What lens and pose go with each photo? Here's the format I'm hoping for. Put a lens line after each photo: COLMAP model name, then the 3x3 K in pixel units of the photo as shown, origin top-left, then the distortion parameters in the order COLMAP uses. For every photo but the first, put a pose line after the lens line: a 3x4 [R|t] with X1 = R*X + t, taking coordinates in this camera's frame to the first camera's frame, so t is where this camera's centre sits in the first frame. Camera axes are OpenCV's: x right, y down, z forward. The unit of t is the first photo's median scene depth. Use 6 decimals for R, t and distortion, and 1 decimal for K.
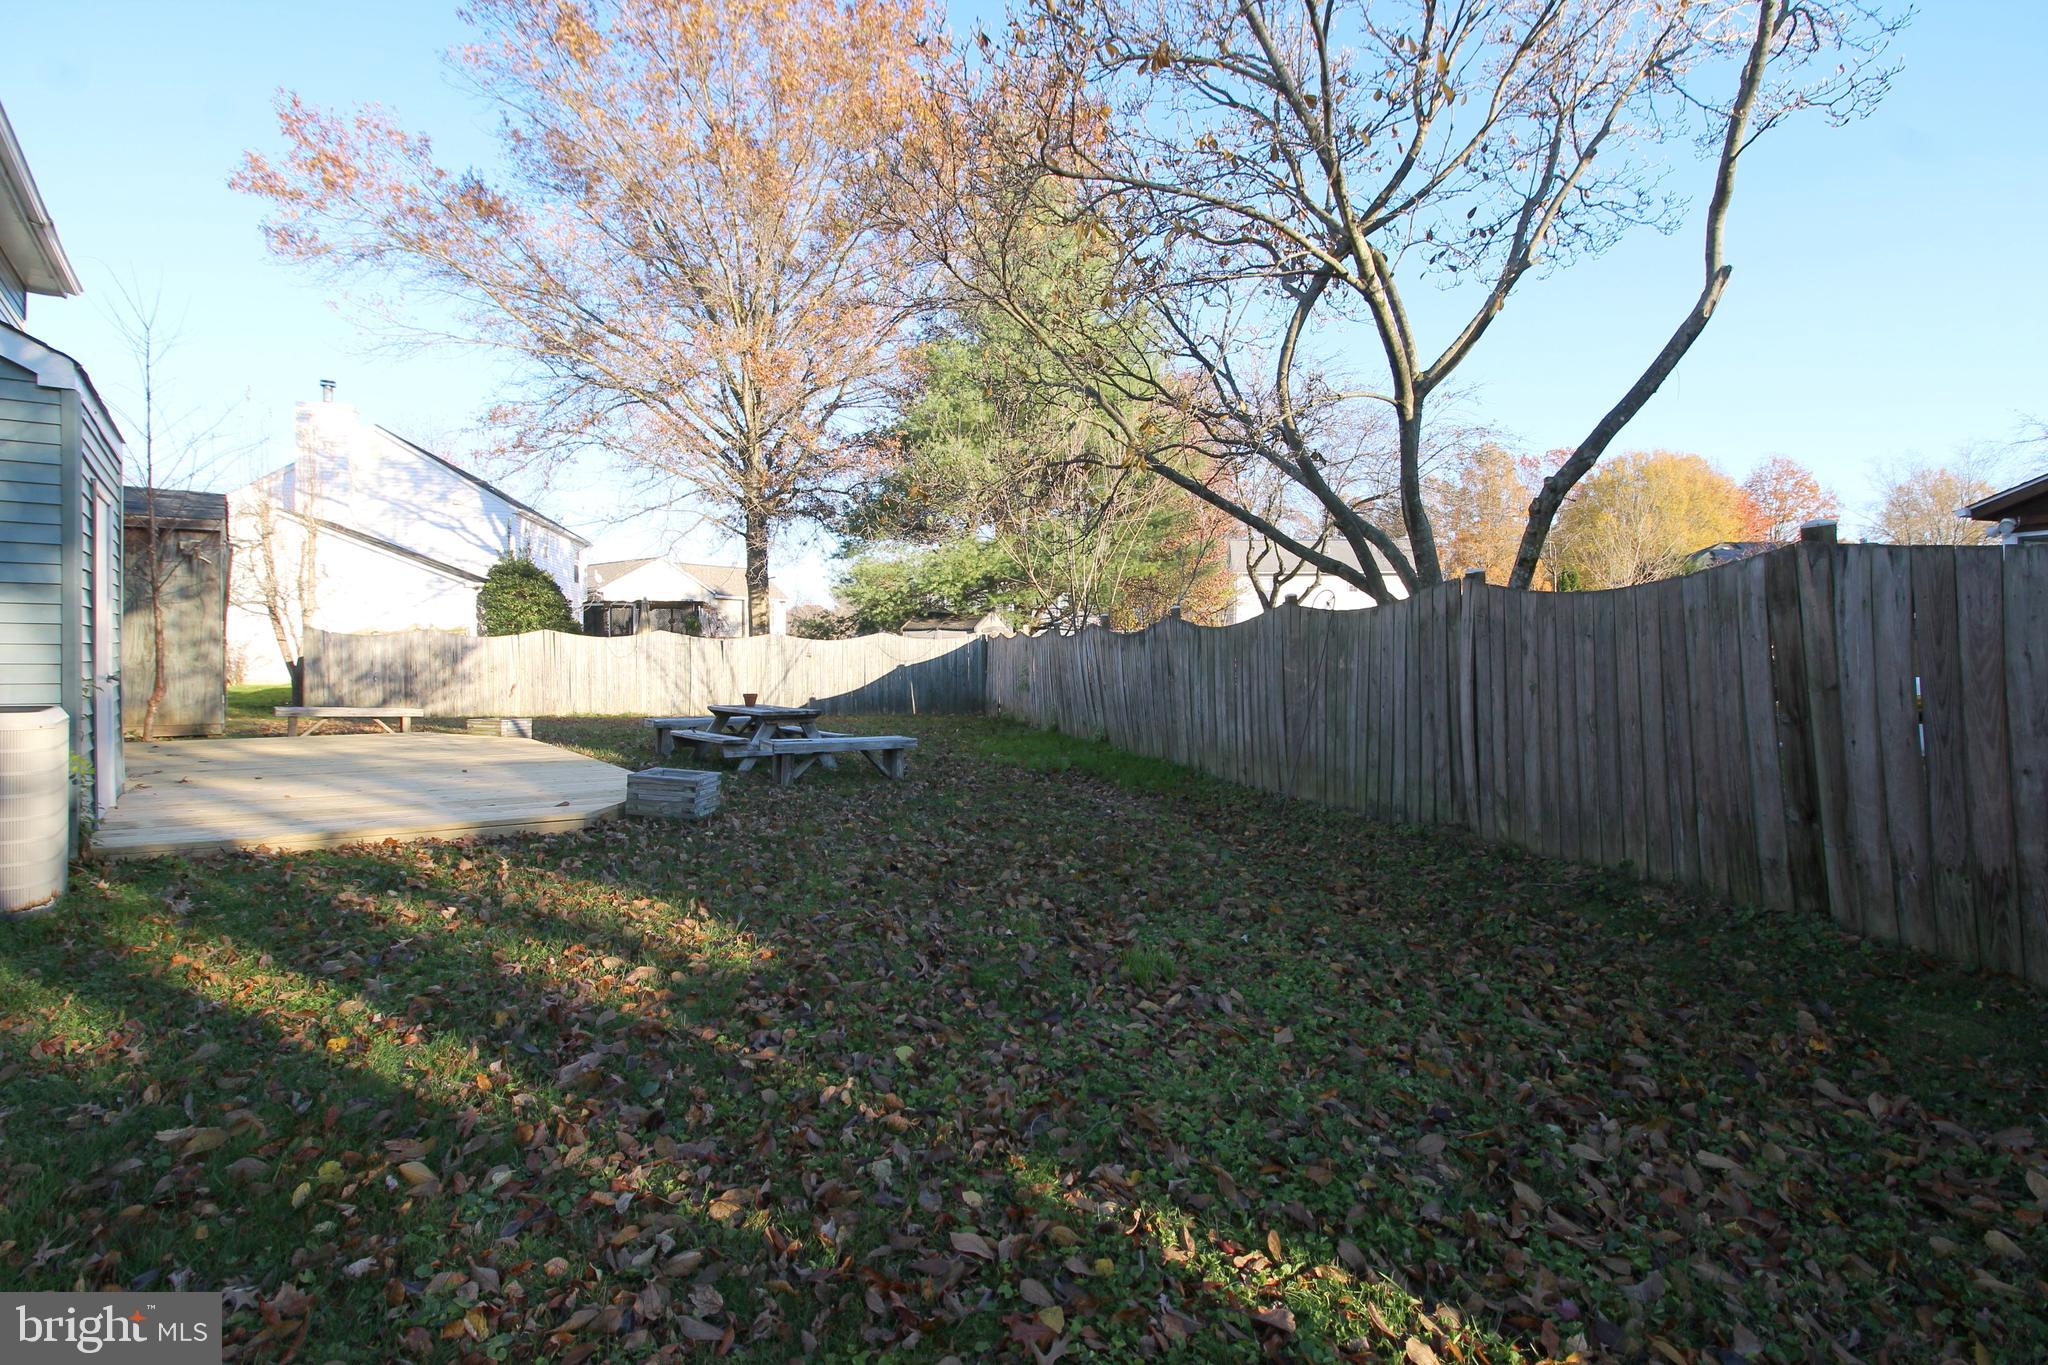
lens RADIAL K [[1012.4, 0, 1024.8], [0, 1012.4, 669.7], [0, 0, 1]] dist [0.012941, -0.012875]
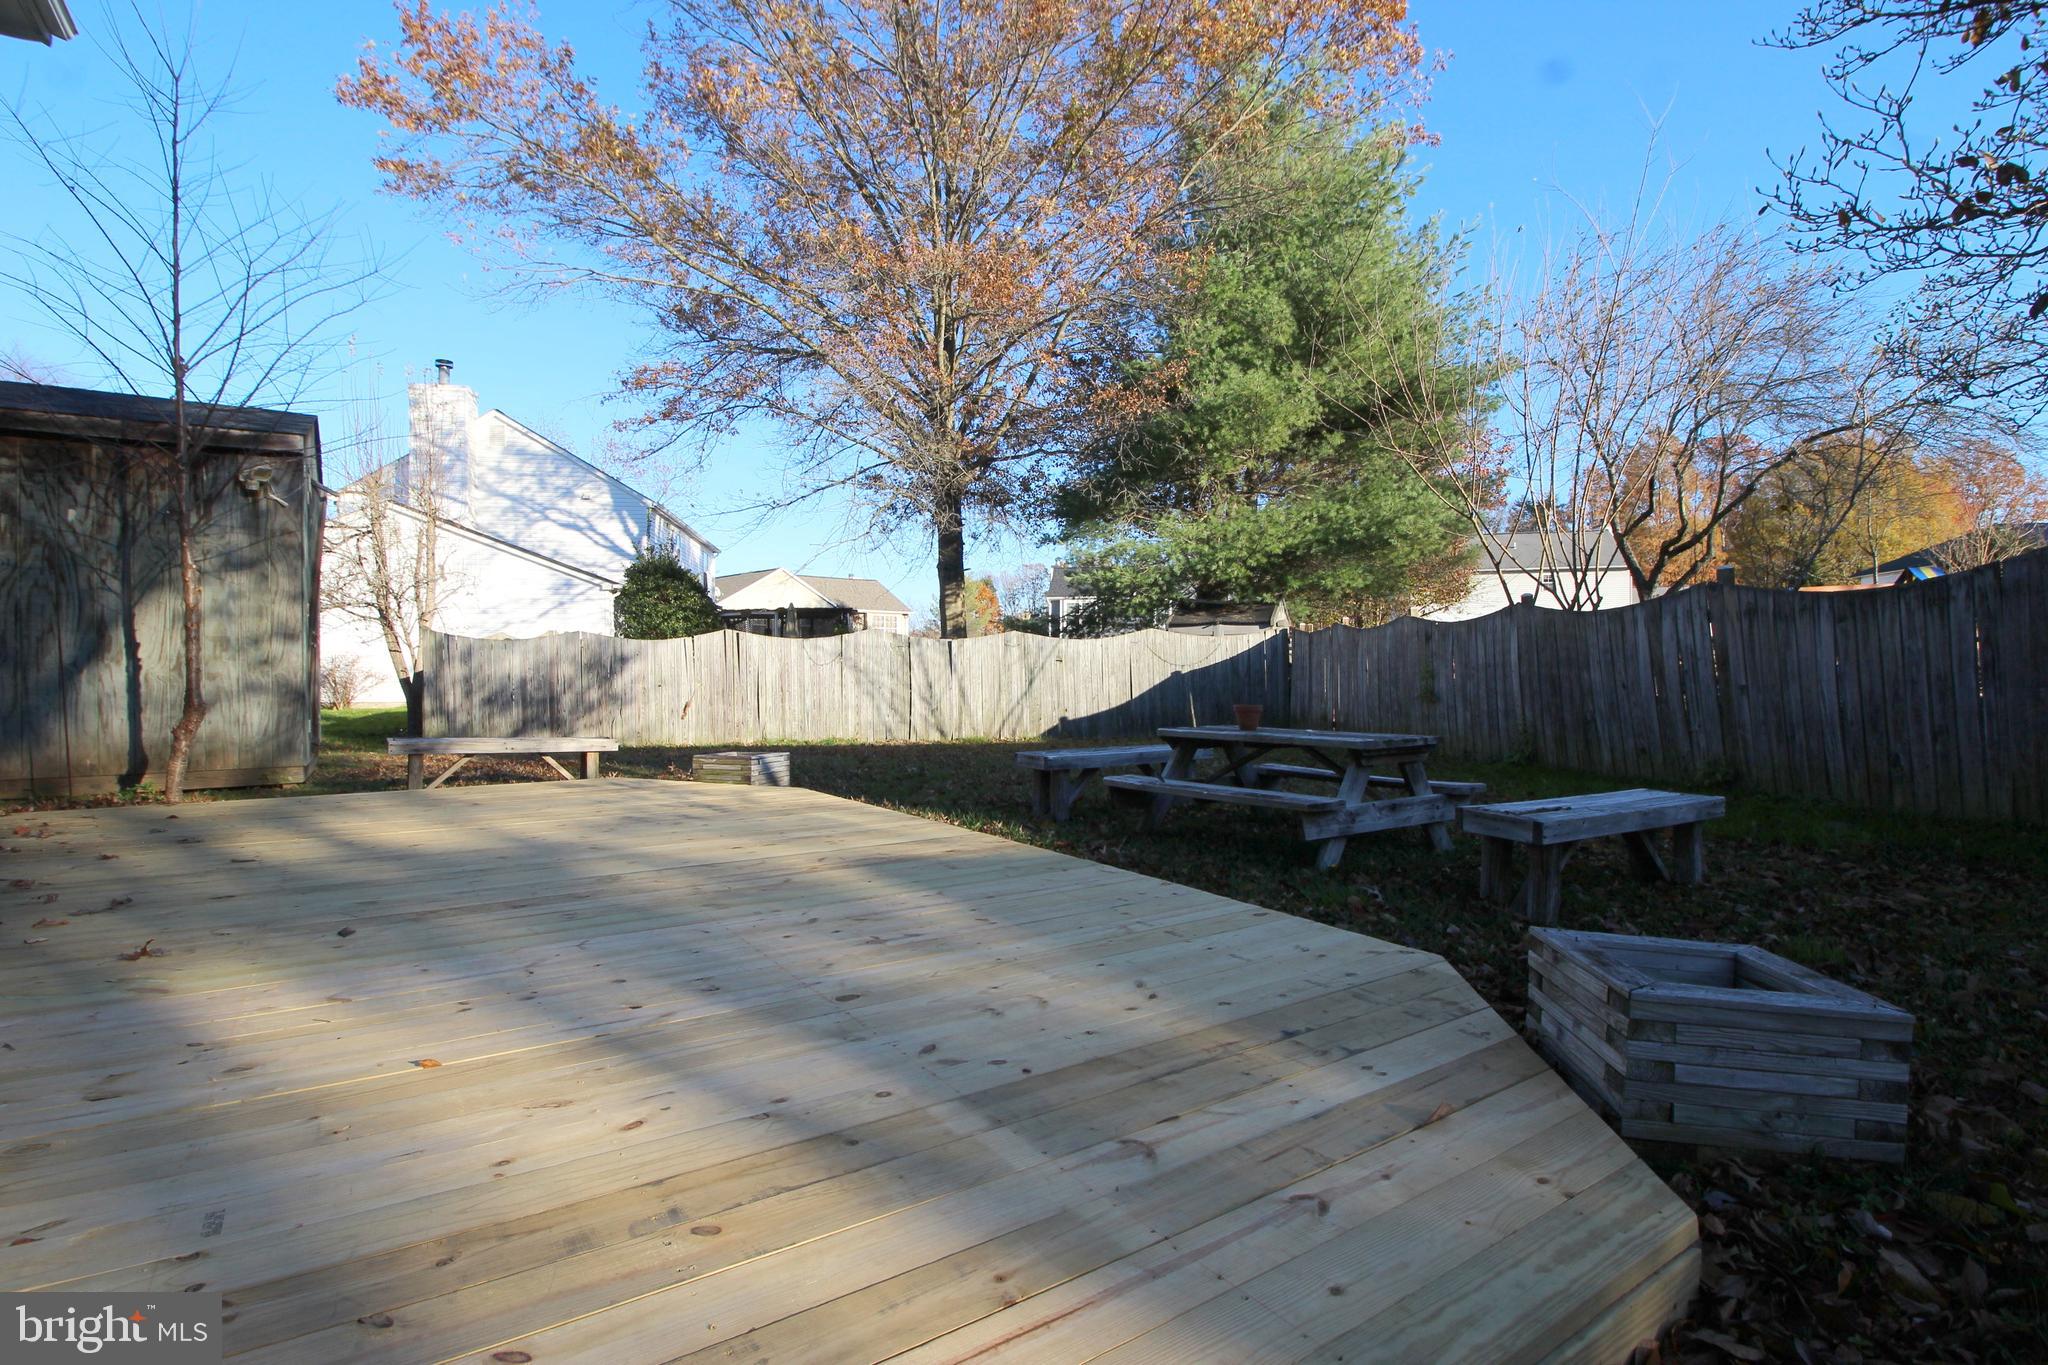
lens RADIAL K [[991.6, 0, 1015.5], [0, 991.6, 662.1], [0, 0, 1]] dist [-0.000403, -0.013038]
pose [[0.997609, -0.016765, -0.067048, -0.185995], [0.014874, 0.999480, -0.028606, 0.007221], [0.067493, 0.027540, 0.997340, 0.248771]]
